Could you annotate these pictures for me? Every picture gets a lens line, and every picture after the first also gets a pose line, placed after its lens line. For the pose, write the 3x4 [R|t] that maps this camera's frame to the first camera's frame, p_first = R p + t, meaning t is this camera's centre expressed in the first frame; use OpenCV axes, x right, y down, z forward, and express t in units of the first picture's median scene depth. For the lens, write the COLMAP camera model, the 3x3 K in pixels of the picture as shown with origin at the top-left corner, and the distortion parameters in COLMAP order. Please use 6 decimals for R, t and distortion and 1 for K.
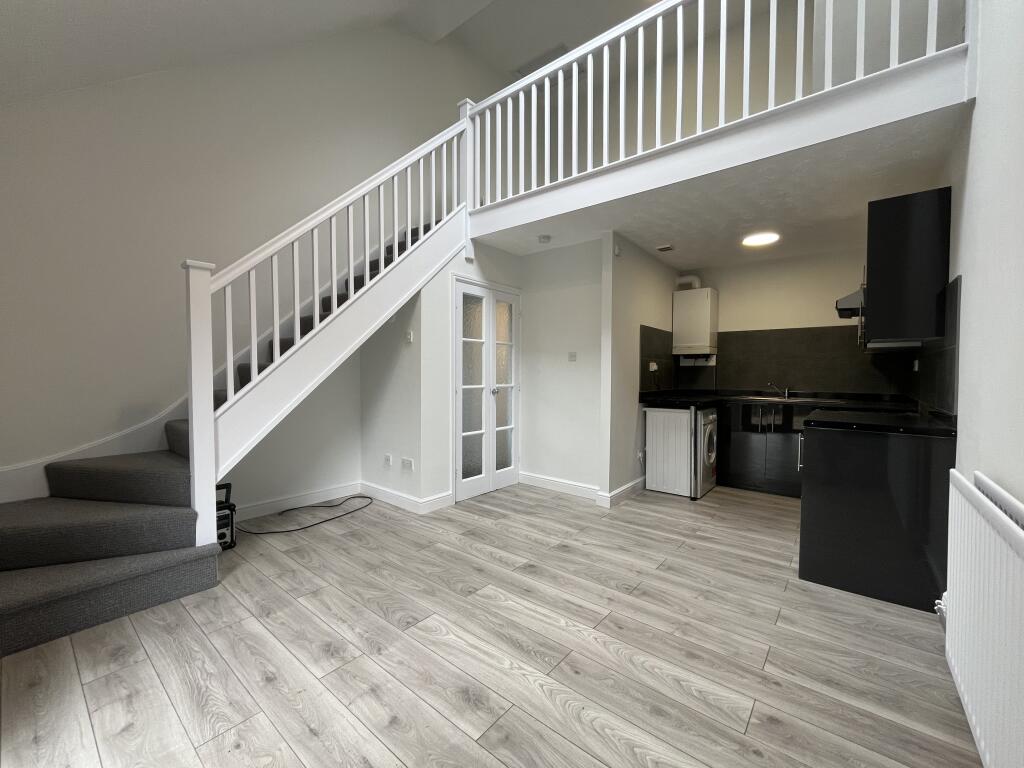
lens RADIAL K [[417.7, 0, 509.7], [0, 417.7, 386.3], [0, 0, 1]] dist [0.000189, -0.000302]
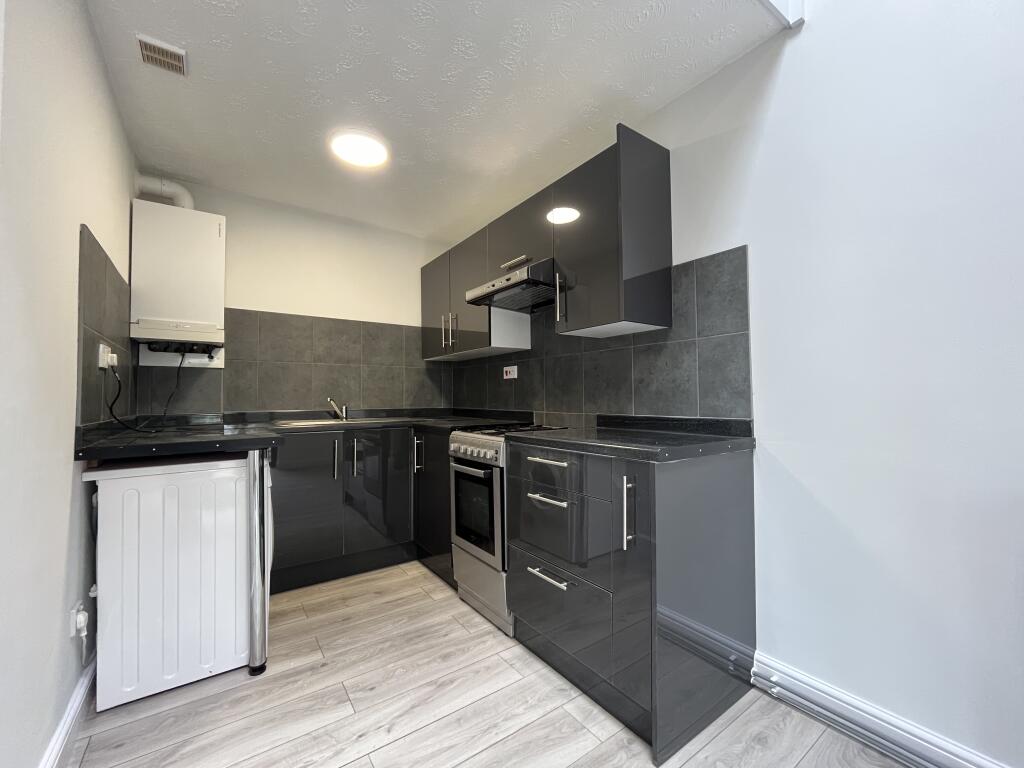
lens RADIAL K [[417.7, 0, 509.7], [0, 417.7, 386.3], [0, 0, 1]] dist [0.000189, -0.000302]
pose [[0.262581, 0.020775, 0.964686, 0.084420], [0.036650, 0.998832, -0.031487, 0.004861], [-0.964214, 0.043624, 0.261513, 0.583437]]
